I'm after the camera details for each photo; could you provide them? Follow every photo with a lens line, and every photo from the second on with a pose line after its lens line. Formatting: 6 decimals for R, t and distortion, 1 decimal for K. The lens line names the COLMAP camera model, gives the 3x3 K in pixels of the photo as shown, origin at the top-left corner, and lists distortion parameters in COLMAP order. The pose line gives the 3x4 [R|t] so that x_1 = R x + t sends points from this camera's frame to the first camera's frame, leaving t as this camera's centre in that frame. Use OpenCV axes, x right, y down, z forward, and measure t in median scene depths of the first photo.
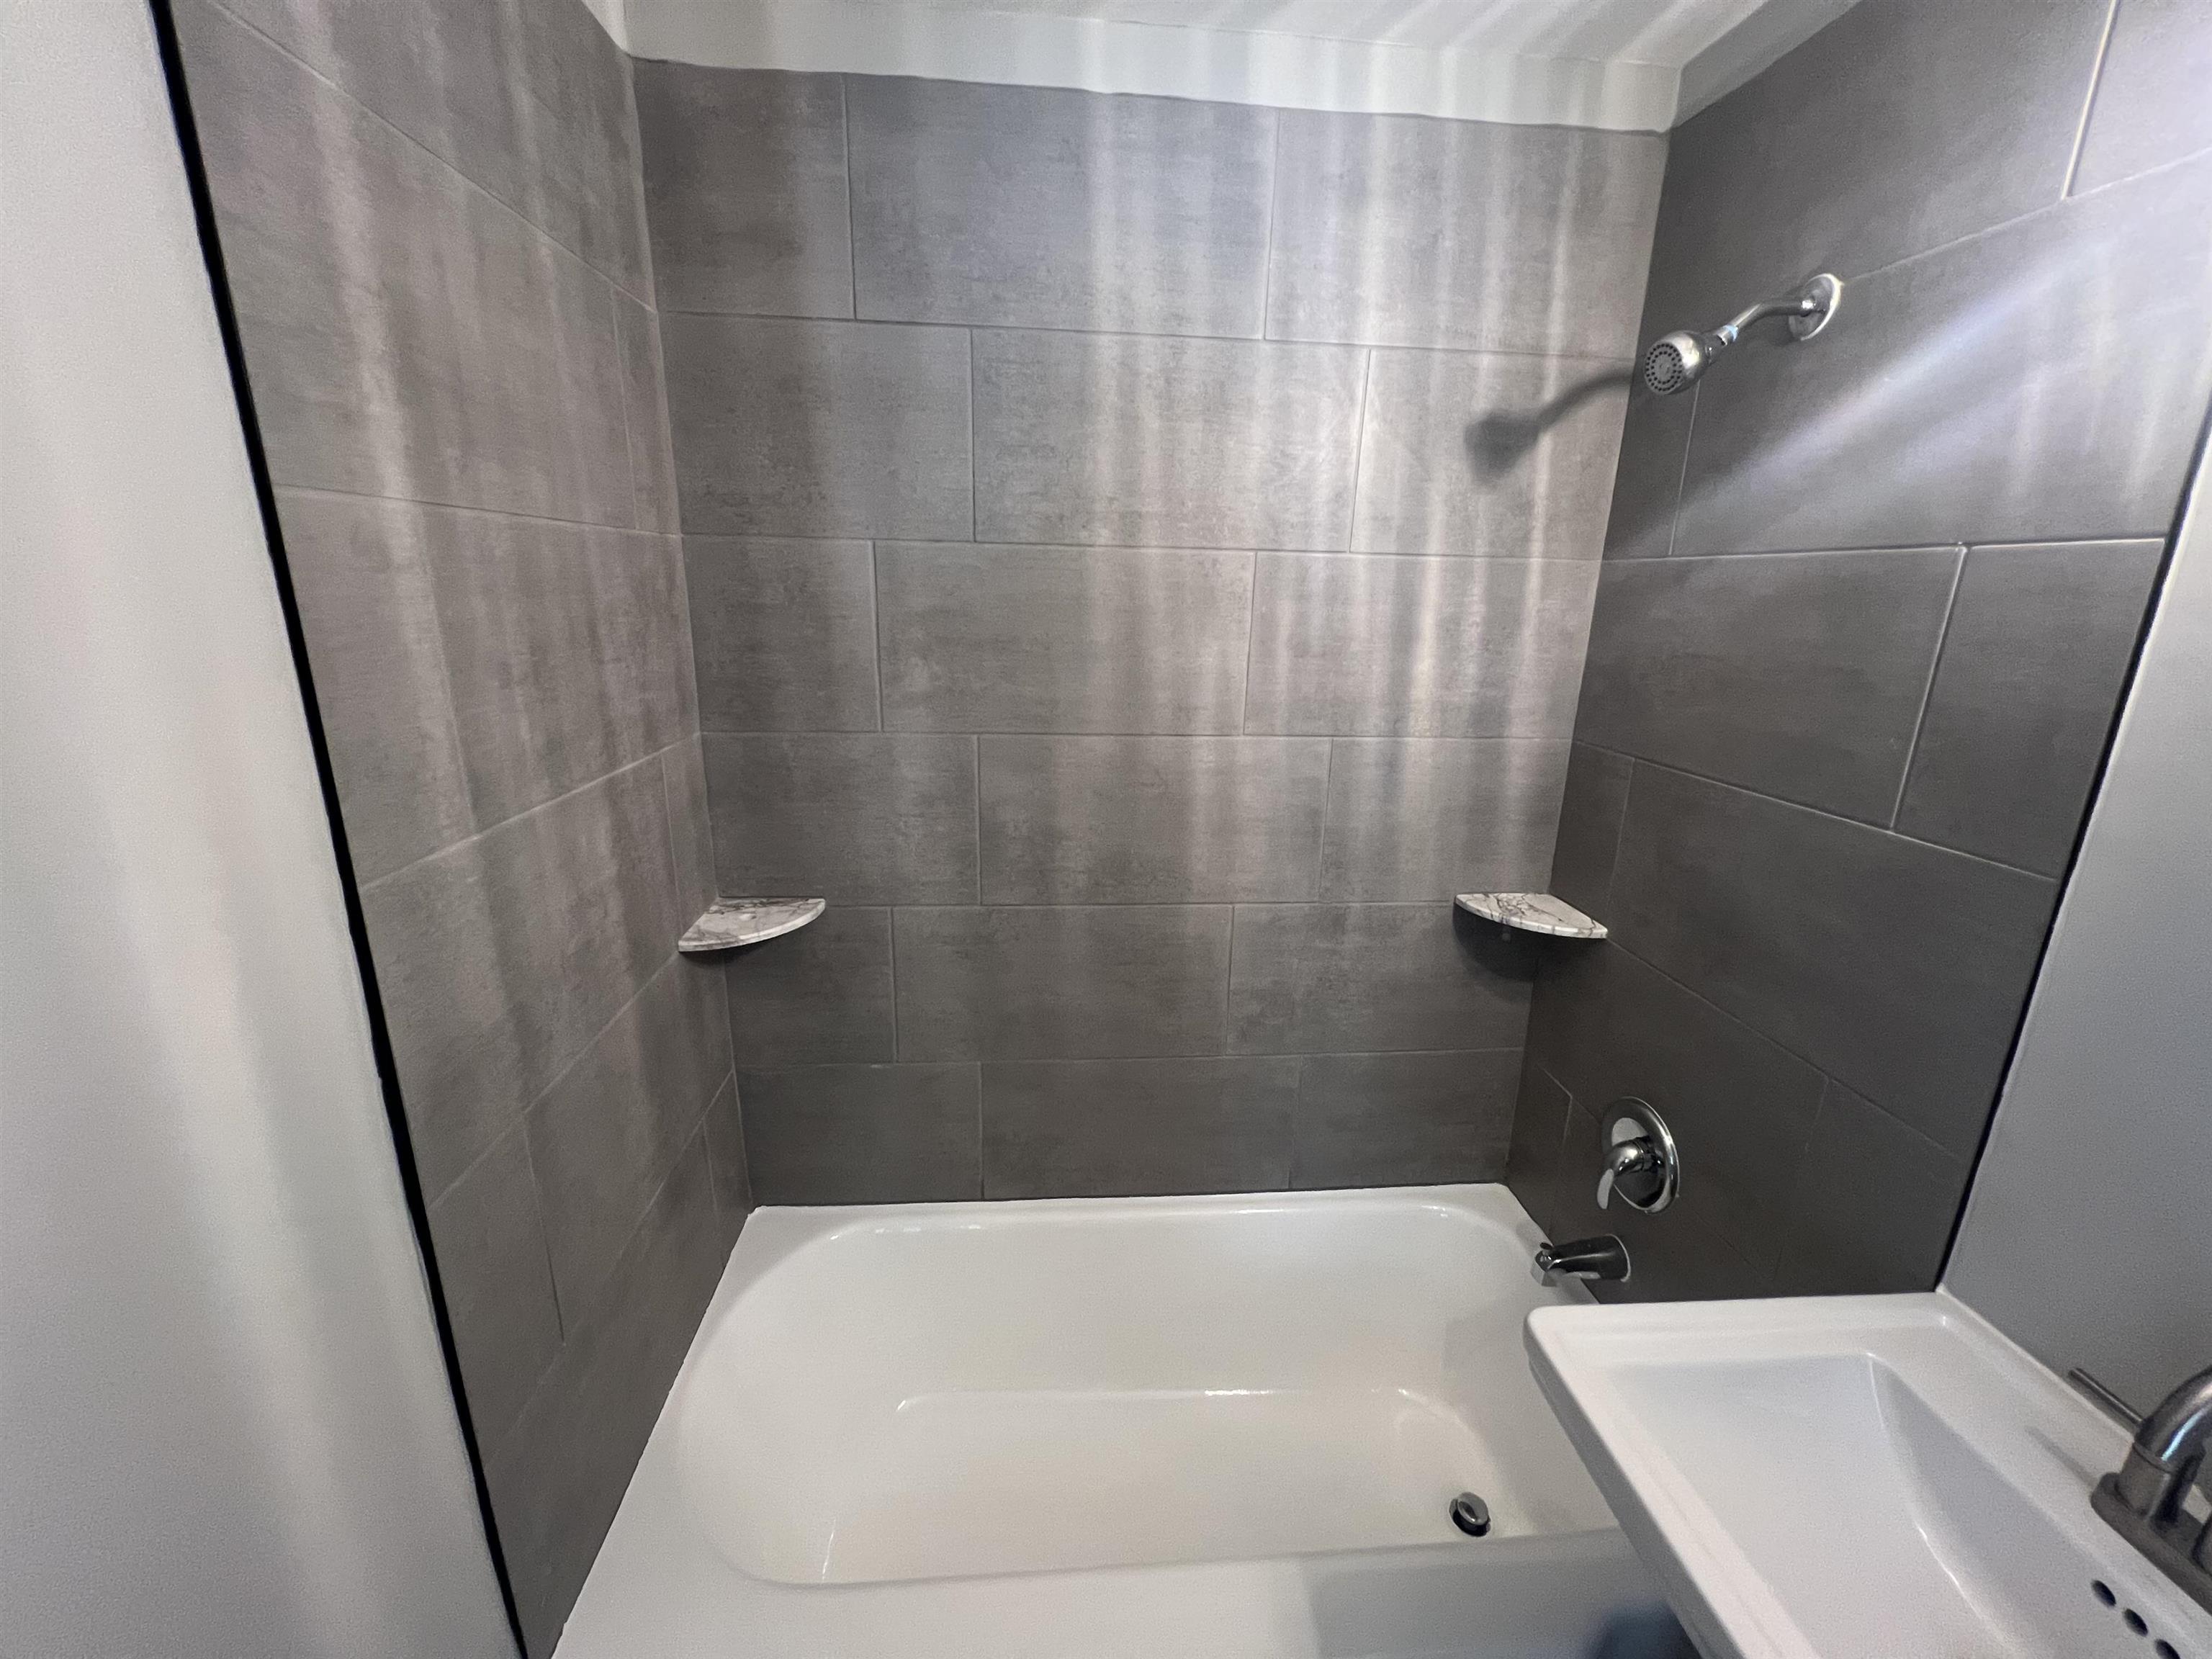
lens RADIAL K [[892.2, 0, 1102.4], [0, 892.2, 824.2], [0, 0, 1]] dist [-0.000332, -0.000256]
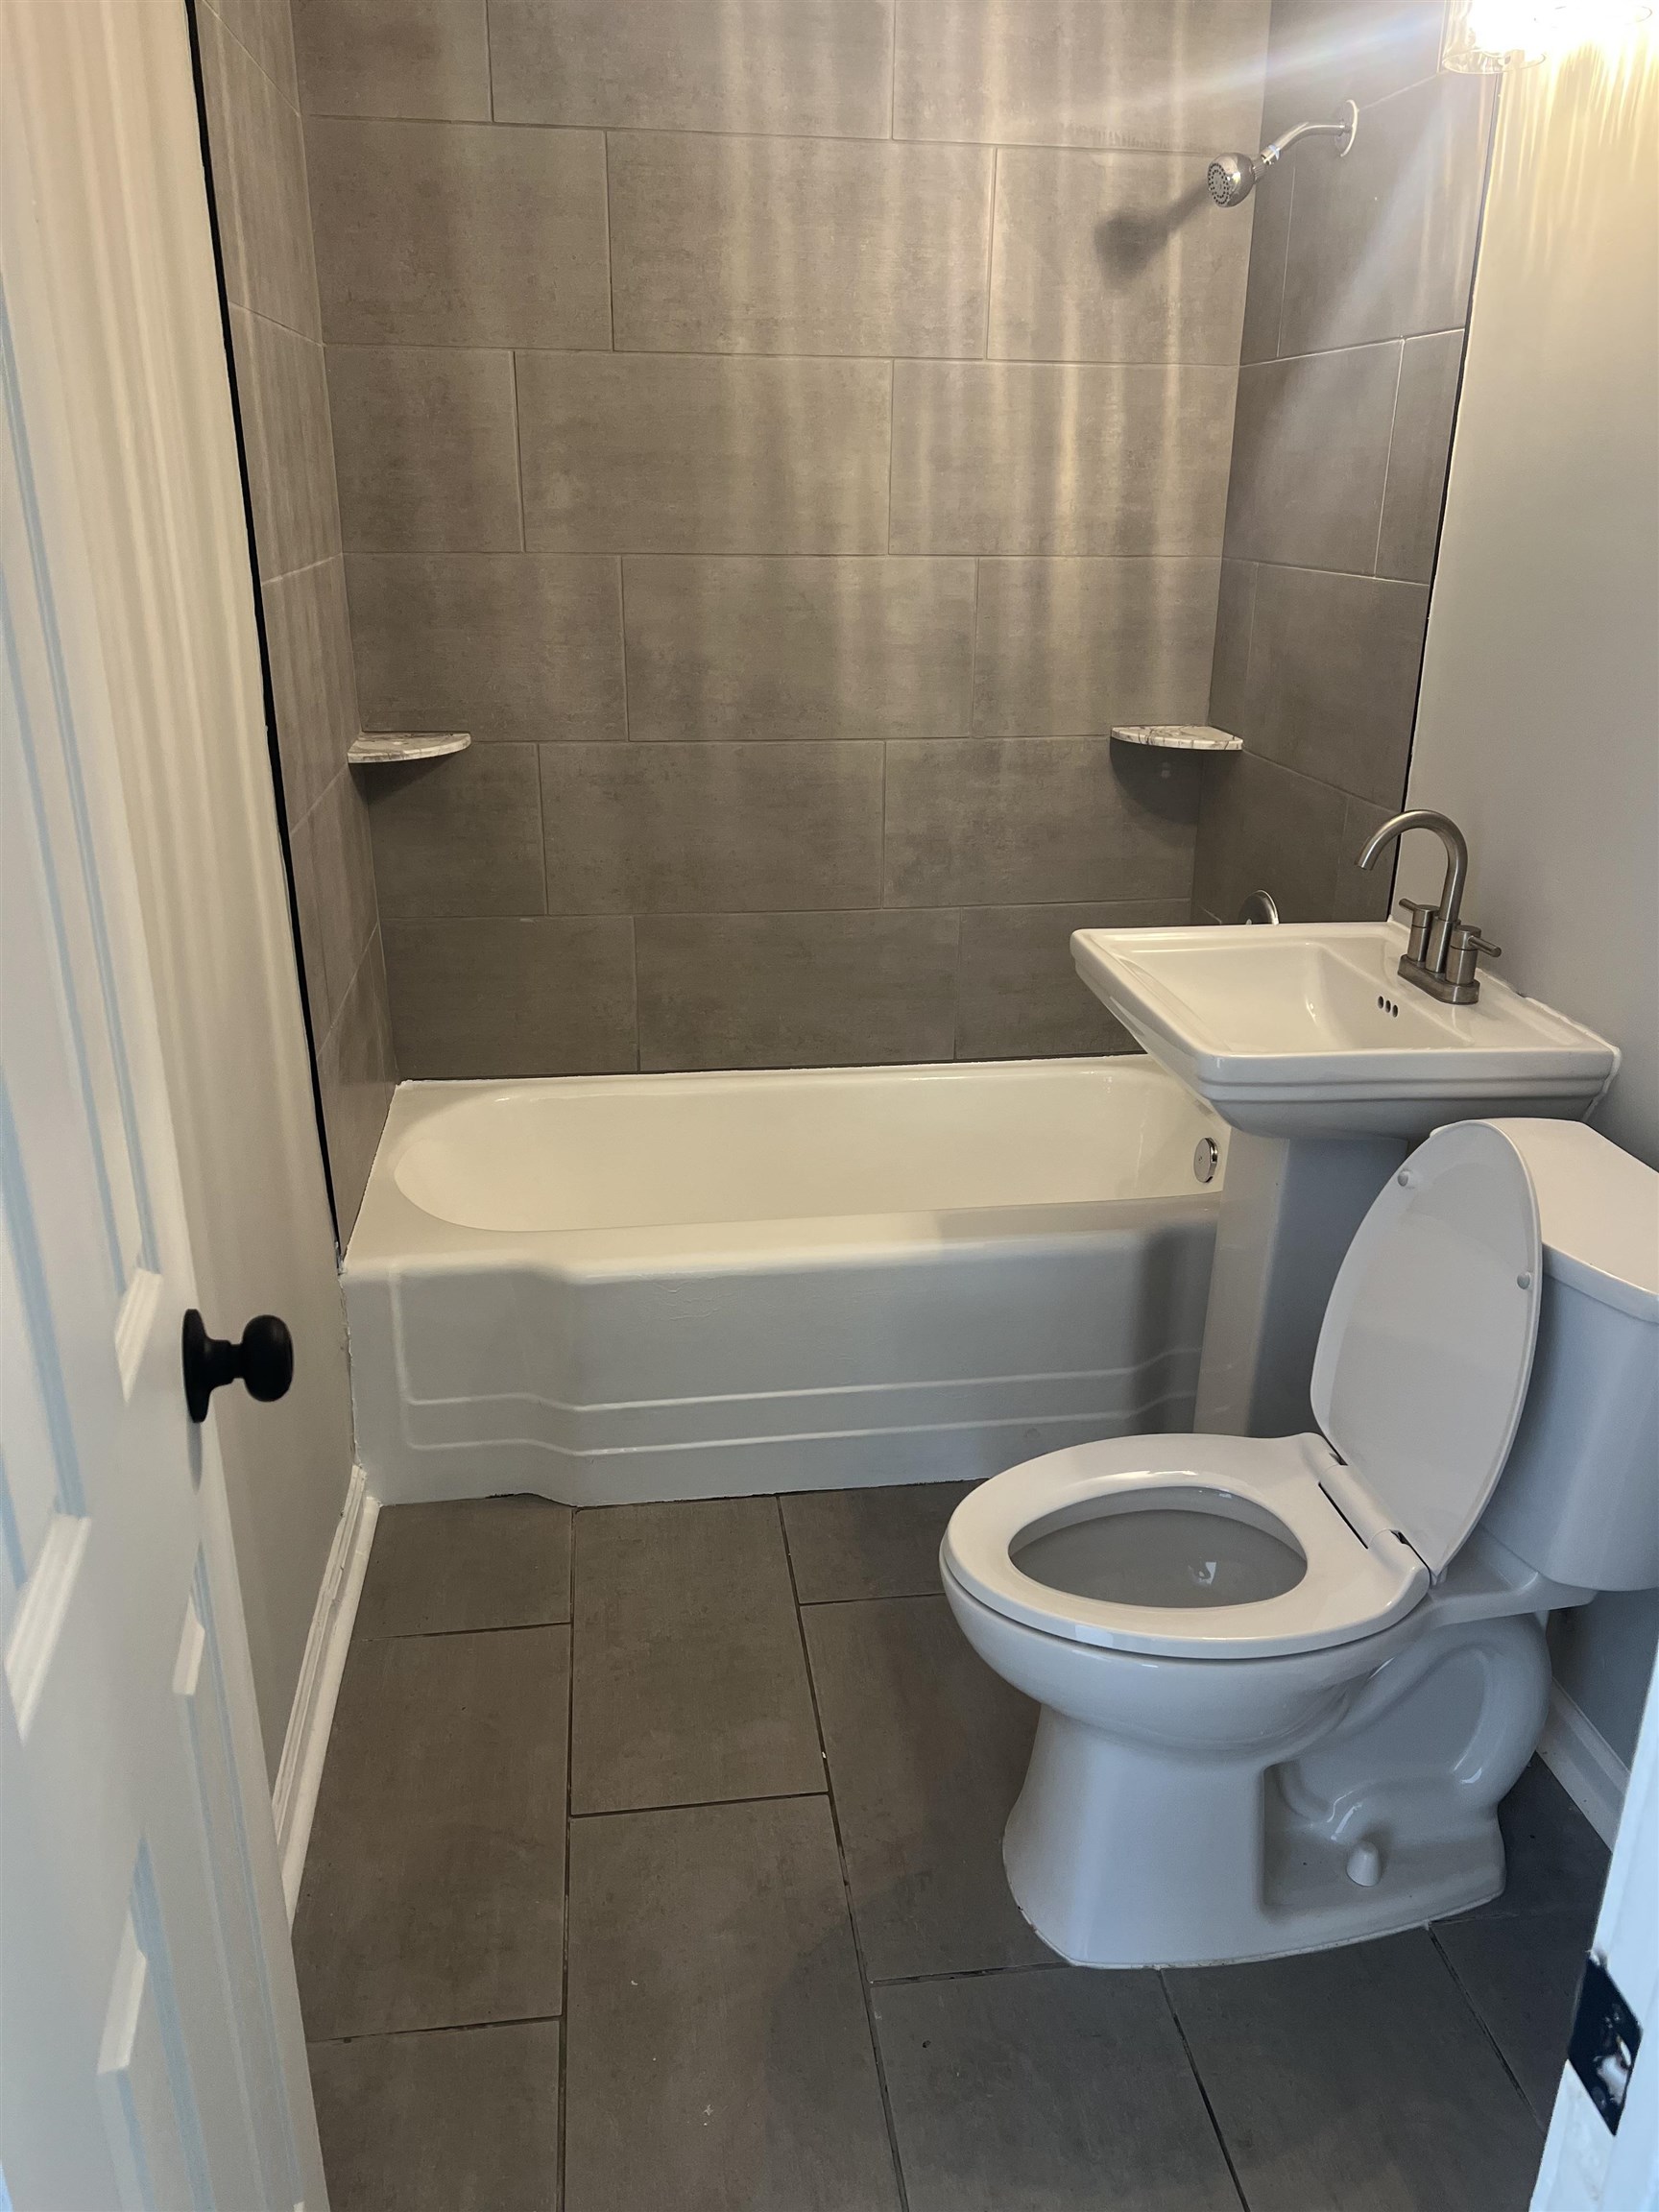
lens RADIAL K [[1648.9, 0, 834.4], [0, 1648.9, 1118.6], [0, 0, 1]] dist [0.033107, -0.028206]
pose [[0.997733, -0.034871, 0.057565, -0.030496], [0.028397, 0.993561, 0.109679, 0.331814], [-0.061019, -0.107796, 0.992299, -0.926665]]
